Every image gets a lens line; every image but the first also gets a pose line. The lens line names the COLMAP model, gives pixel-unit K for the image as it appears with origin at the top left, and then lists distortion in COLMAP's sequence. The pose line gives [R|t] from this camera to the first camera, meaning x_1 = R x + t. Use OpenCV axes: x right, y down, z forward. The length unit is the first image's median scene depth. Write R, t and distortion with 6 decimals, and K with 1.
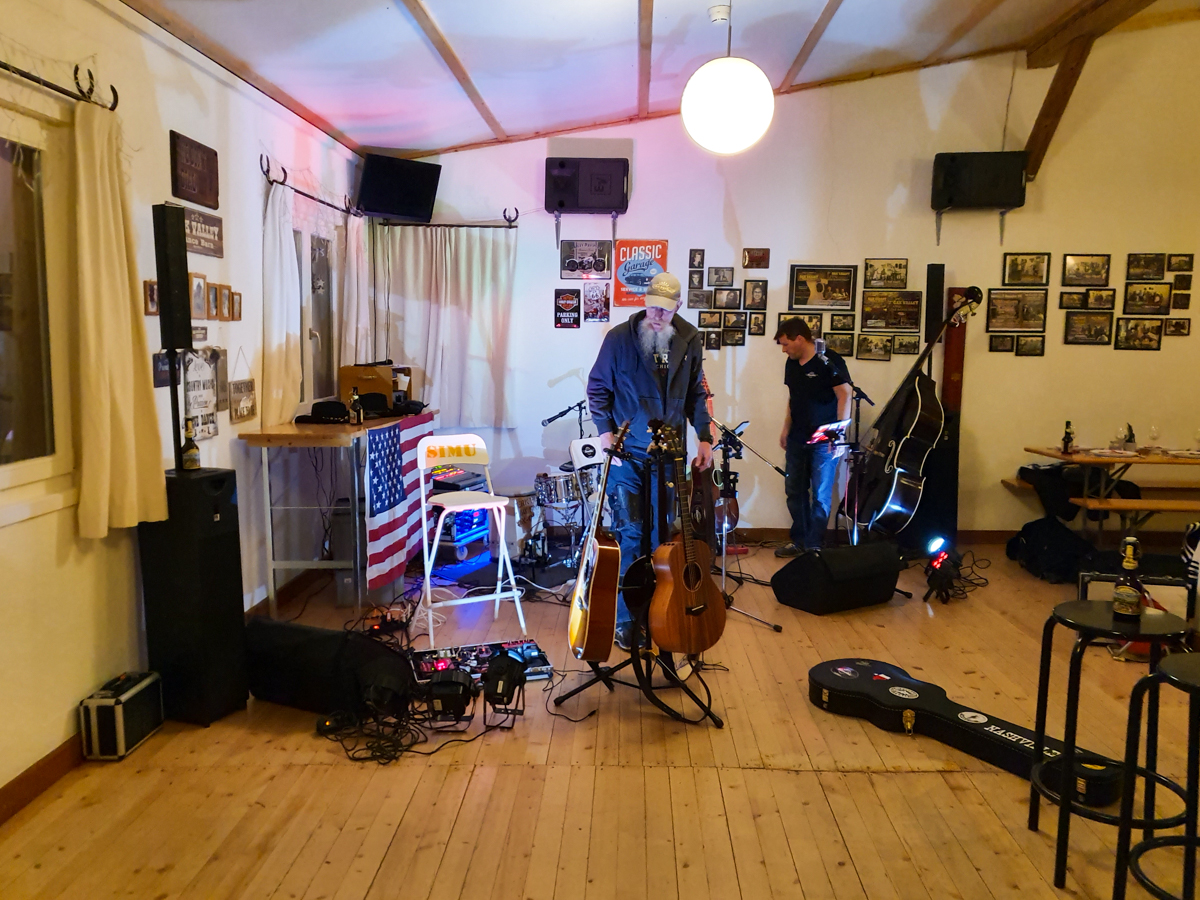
lens RADIAL K [[921.1, 0, 598.8], [0, 921.1, 450.1], [0, 0, 1]] dist [-0.017174, -0.003163]
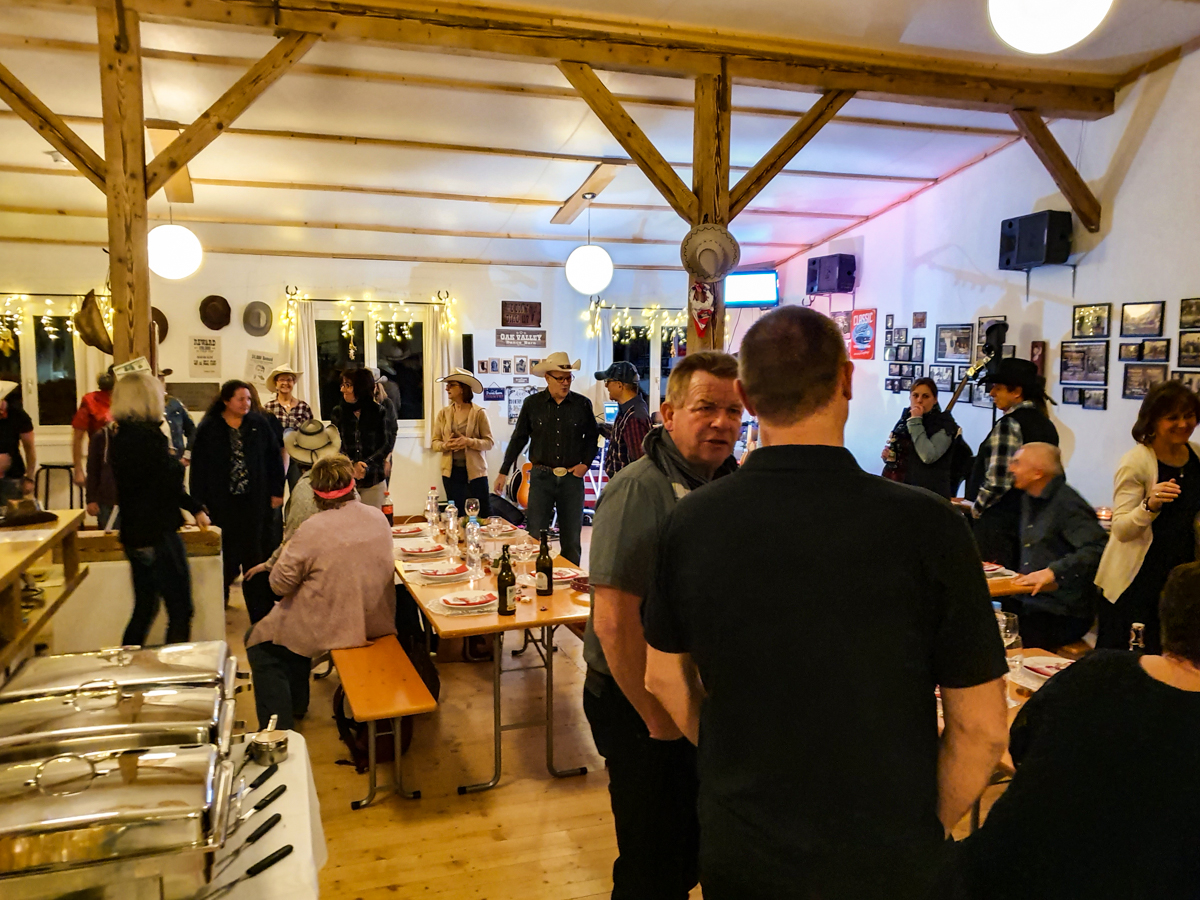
lens RADIAL K [[921.1, 0, 598.8], [0, 921.1, 450.3], [0, 0, 1]] dist [-0.017174, -0.003163]
pose [[0.410490, 0.084676, -0.907925, 1.140018], [-0.110487, 0.992962, 0.042654, -0.043595], [0.905147, 0.082805, 0.416956, 0.128030]]
